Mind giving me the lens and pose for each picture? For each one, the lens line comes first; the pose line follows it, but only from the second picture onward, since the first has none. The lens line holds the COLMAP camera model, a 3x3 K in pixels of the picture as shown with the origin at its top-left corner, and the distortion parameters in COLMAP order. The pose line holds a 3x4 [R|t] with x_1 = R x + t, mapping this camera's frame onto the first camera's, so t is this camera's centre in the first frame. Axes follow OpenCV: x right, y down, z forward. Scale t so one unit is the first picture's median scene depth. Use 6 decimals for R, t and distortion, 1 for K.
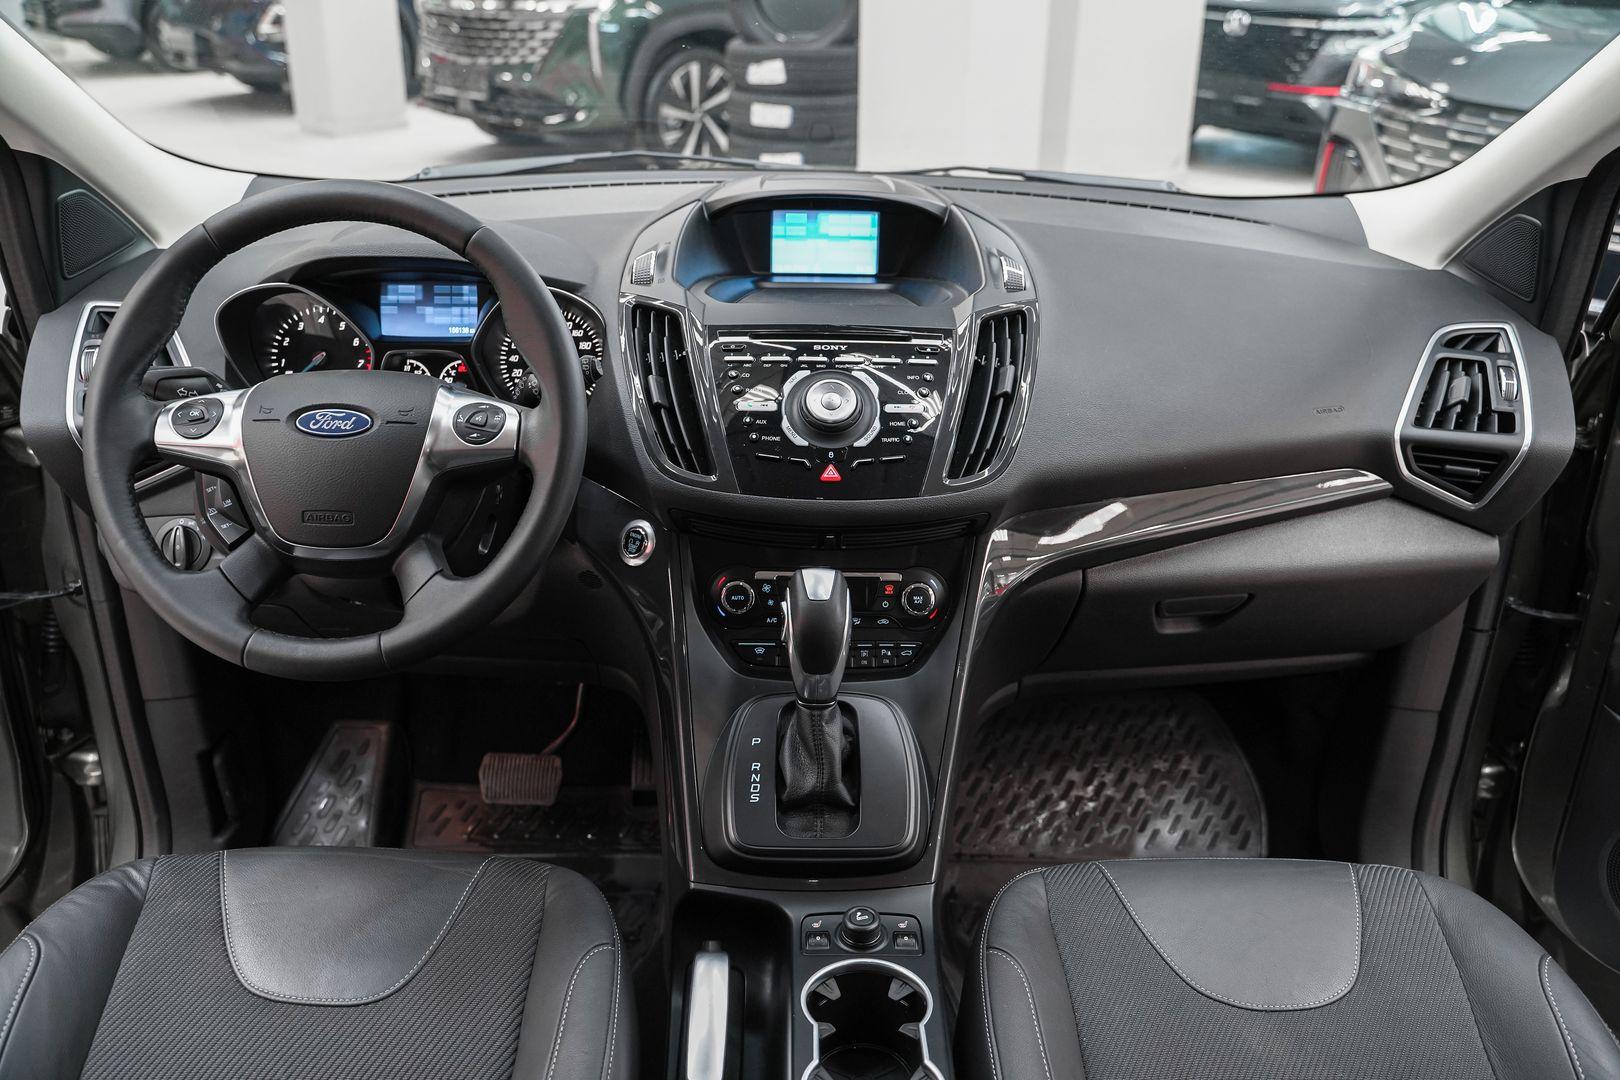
lens RADIAL K [[1323.4, 0, 817.4], [0, 1323.4, 548.2], [0, 0, 1]] dist [-0.104989, 0.075578]
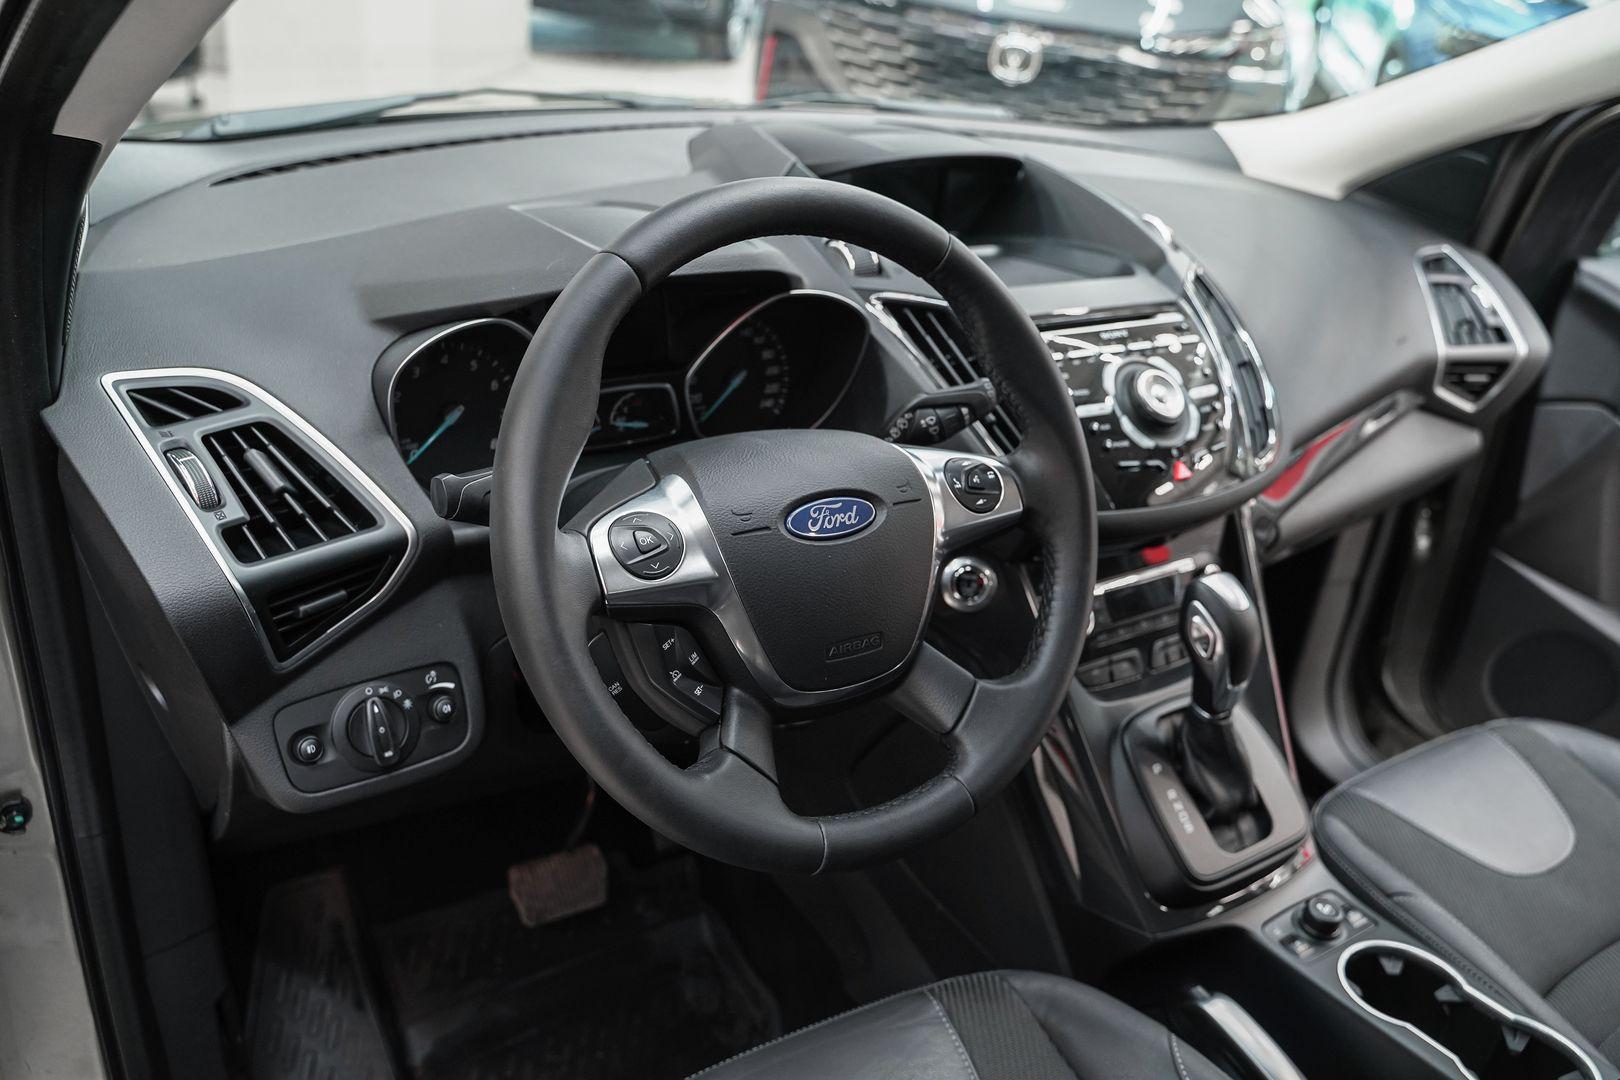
lens RADIAL K [[1323.4, 0, 821.1], [0, 1323.4, 528.7], [0, 0, 1]] dist [-0.104989, 0.075578]
pose [[0.840620, -0.182592, 0.509920, -0.640869], [0.145454, 0.982982, 0.112201, -0.148102], [-0.521729, -0.020149, 0.852873, 0.314466]]
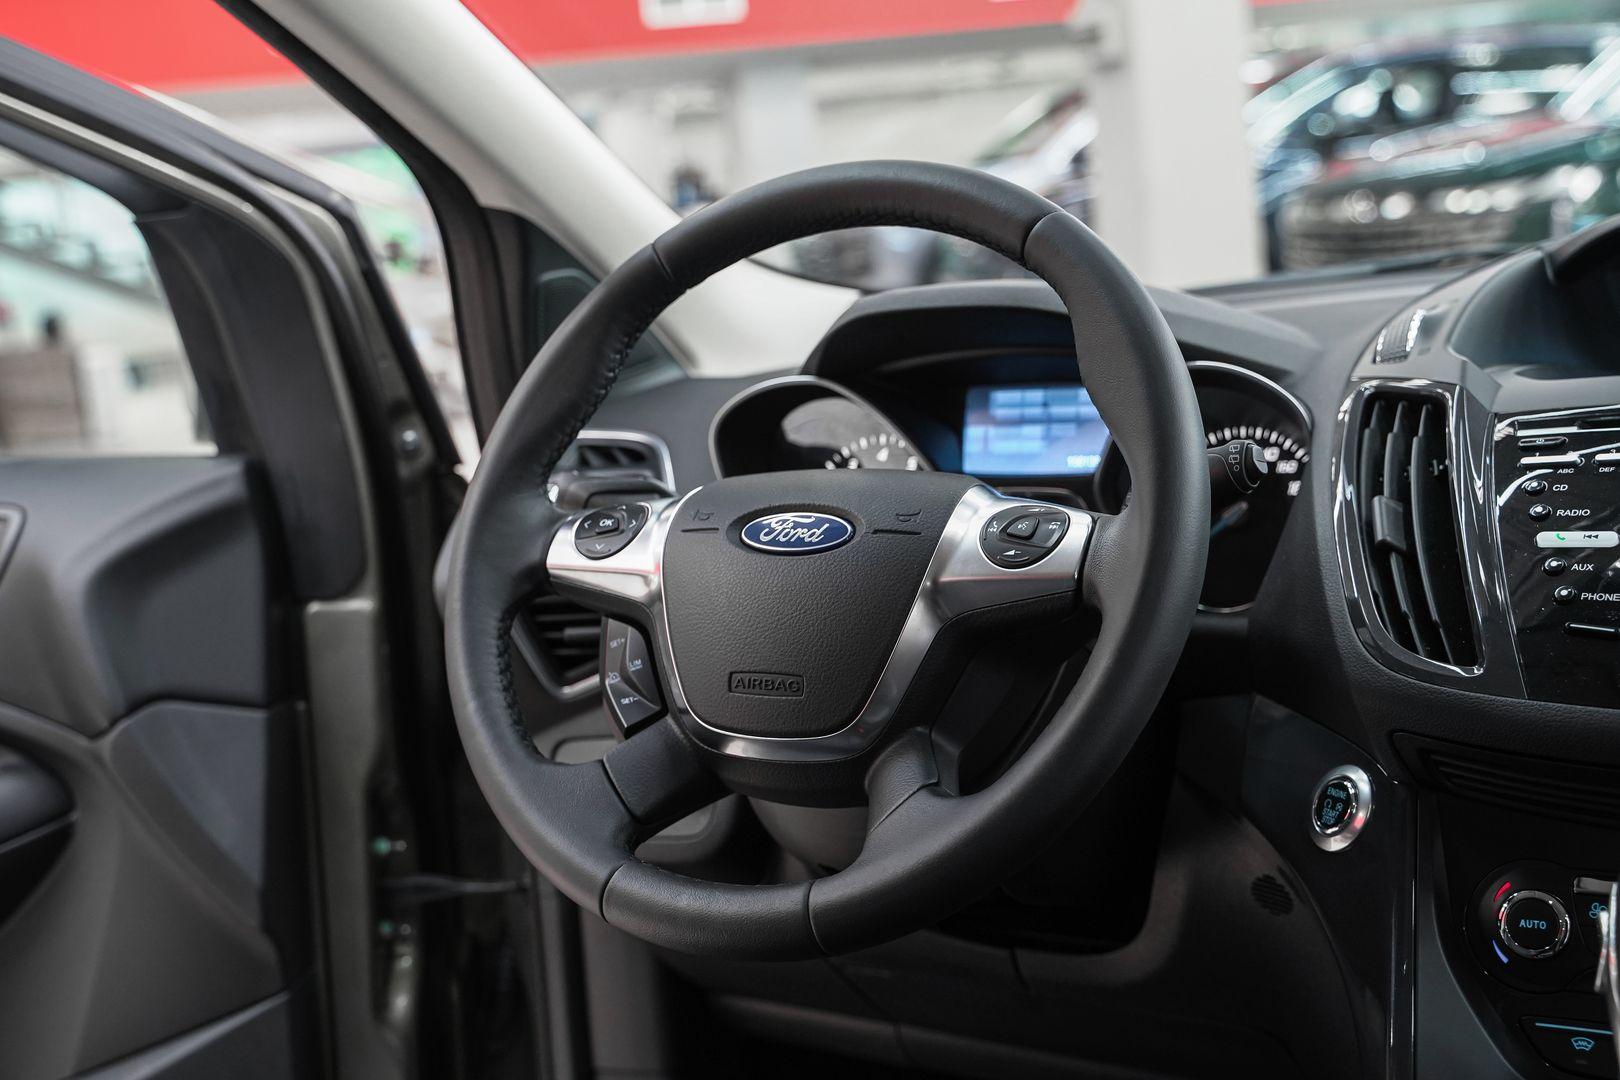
lens RADIAL K [[2046.5, 0, 776.0], [0, 2046.5, 519.0], [0, 0, 1]] dist [0.064499, 0.000000]
pose [[0.854504, -0.020602, -0.519035, 0.098701], [-0.122420, 0.963080, -0.239770, 0.107779], [0.504813, 0.268425, 0.820434, 0.180027]]
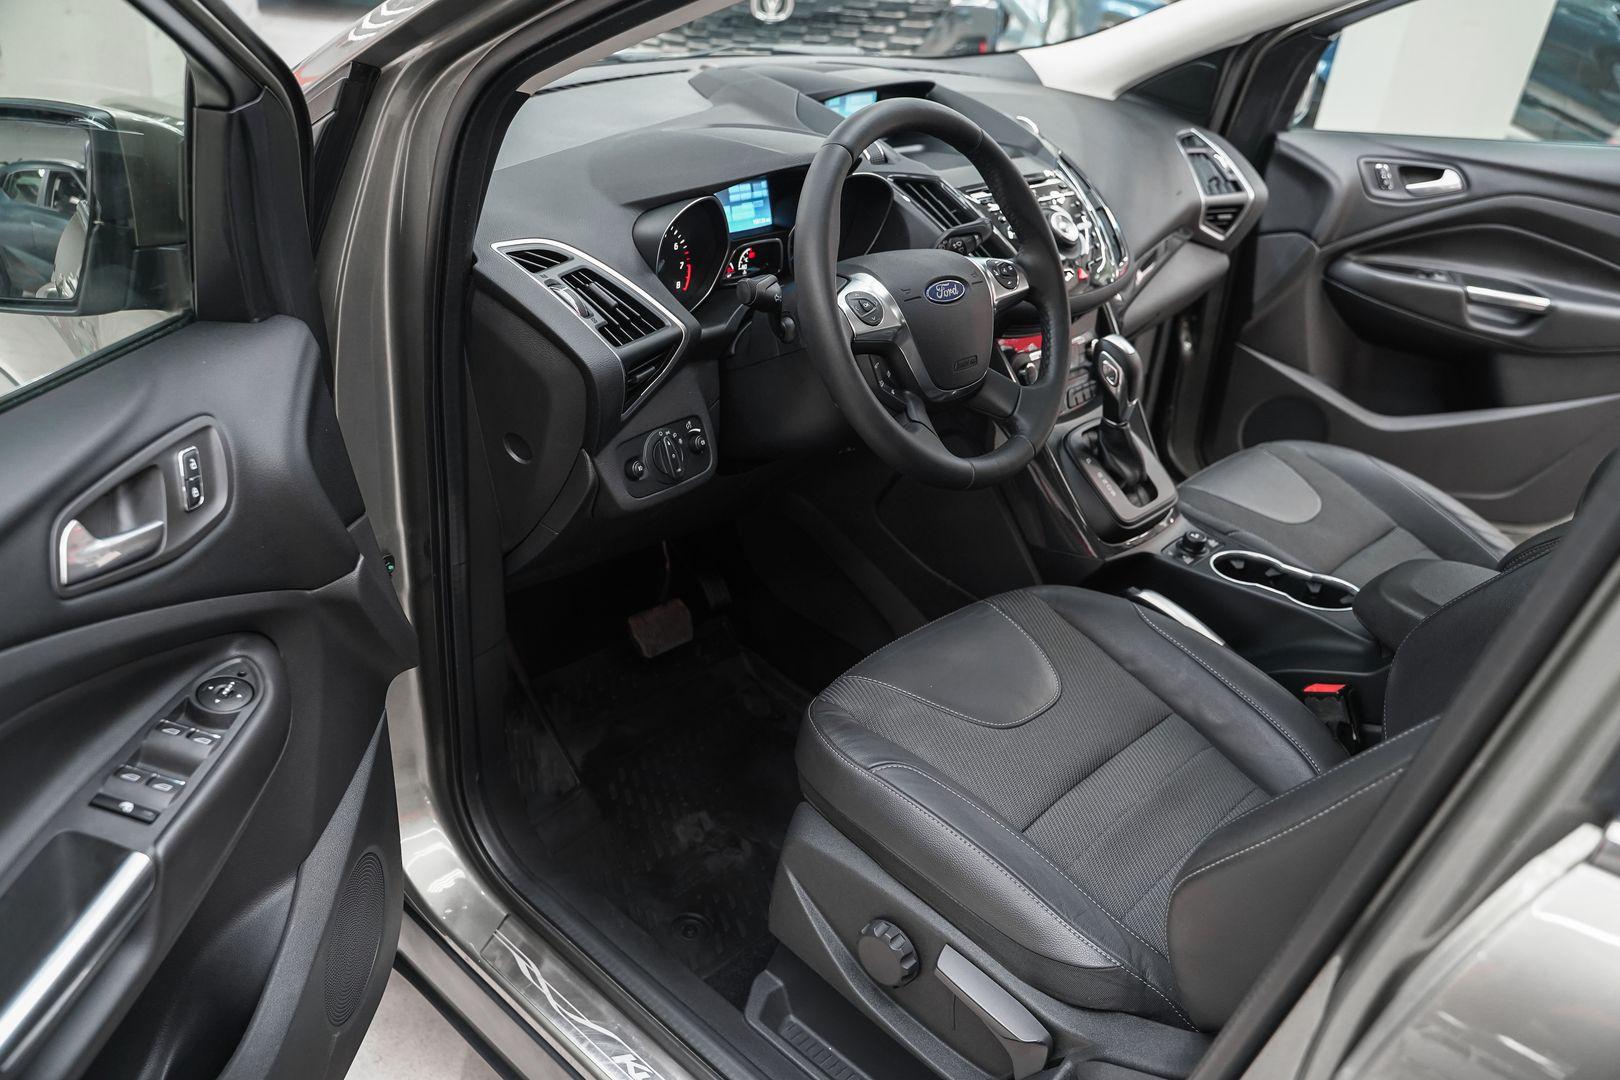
lens RADIAL K [[1323.4, 0, 794.5], [0, 1323.4, 539.0], [0, 0, 1]] dist [-0.104989, 0.075578]
pose [[0.694549, -0.304521, 0.651819, -1.187106], [0.228531, 0.952463, 0.201464, -0.135295], [-0.682184, 0.009034, 0.731125, 0.131182]]
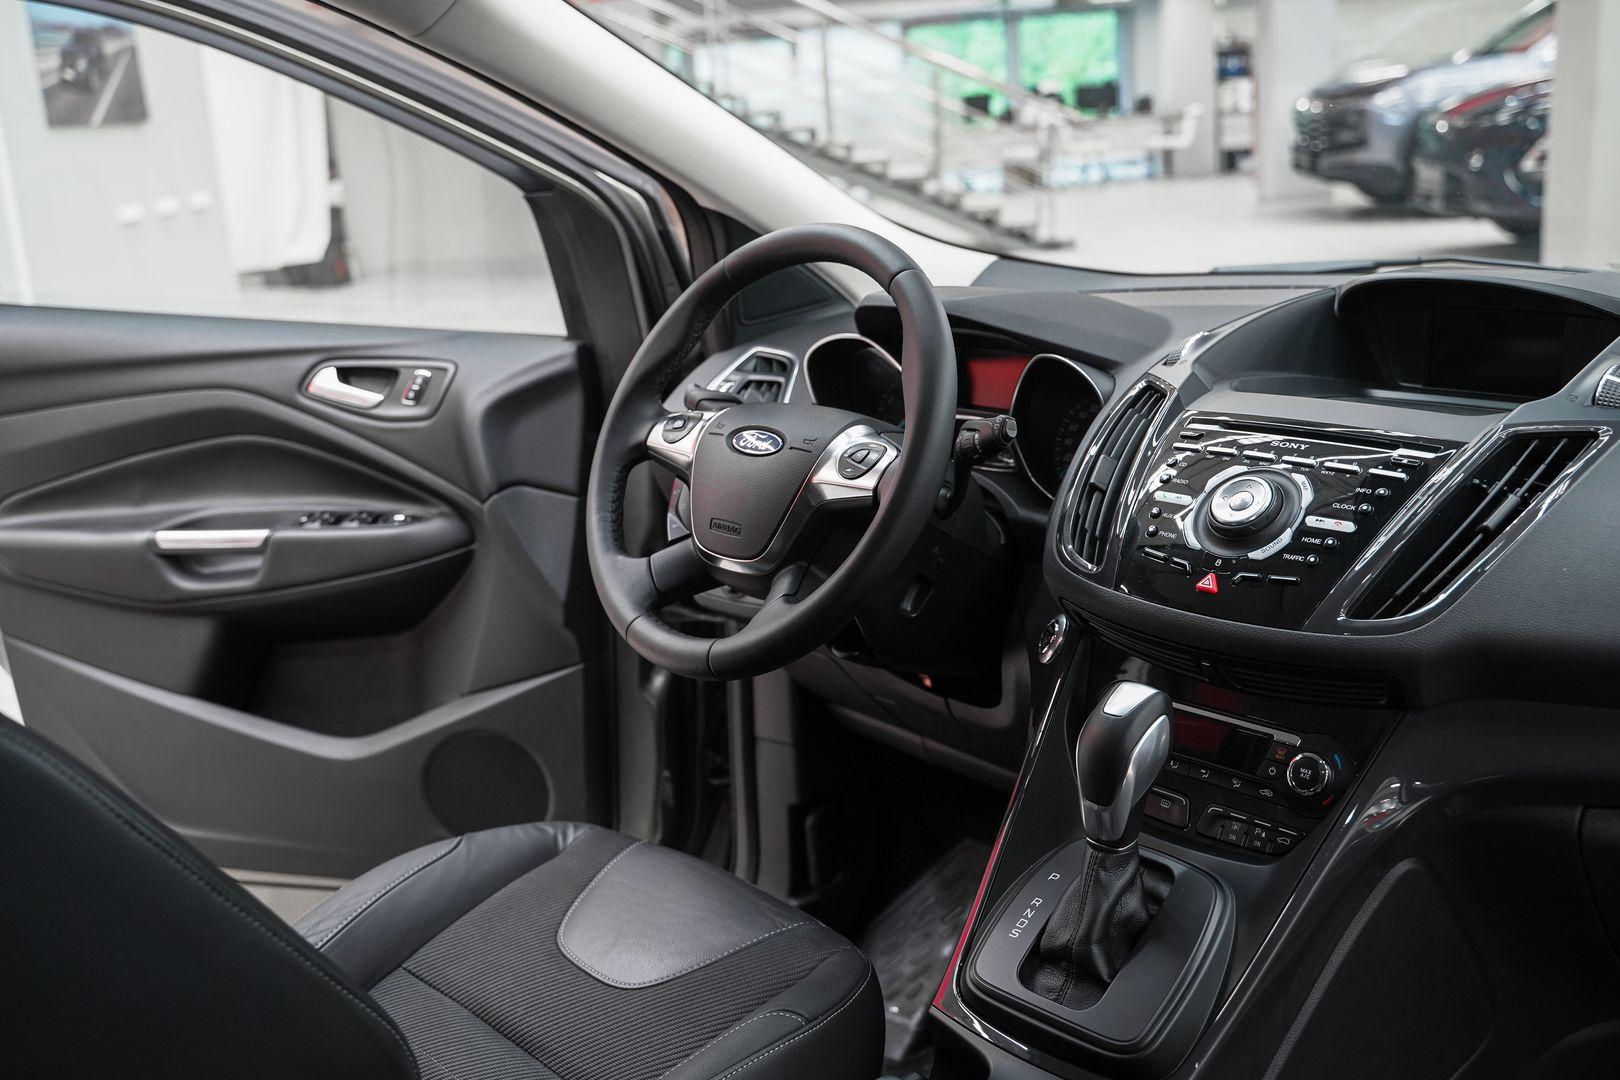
lens RADIAL K [[1678.2, 0, 775.5], [0, 1678.2, 523.6], [0, 0, 1]] dist [-0.023892, 0.000000]
pose [[0.651038, 0.131102, -0.747638, 0.563982], [-0.264141, 0.962539, -0.061226, 0.039094], [0.711603, 0.237342, 0.661278, 0.107605]]
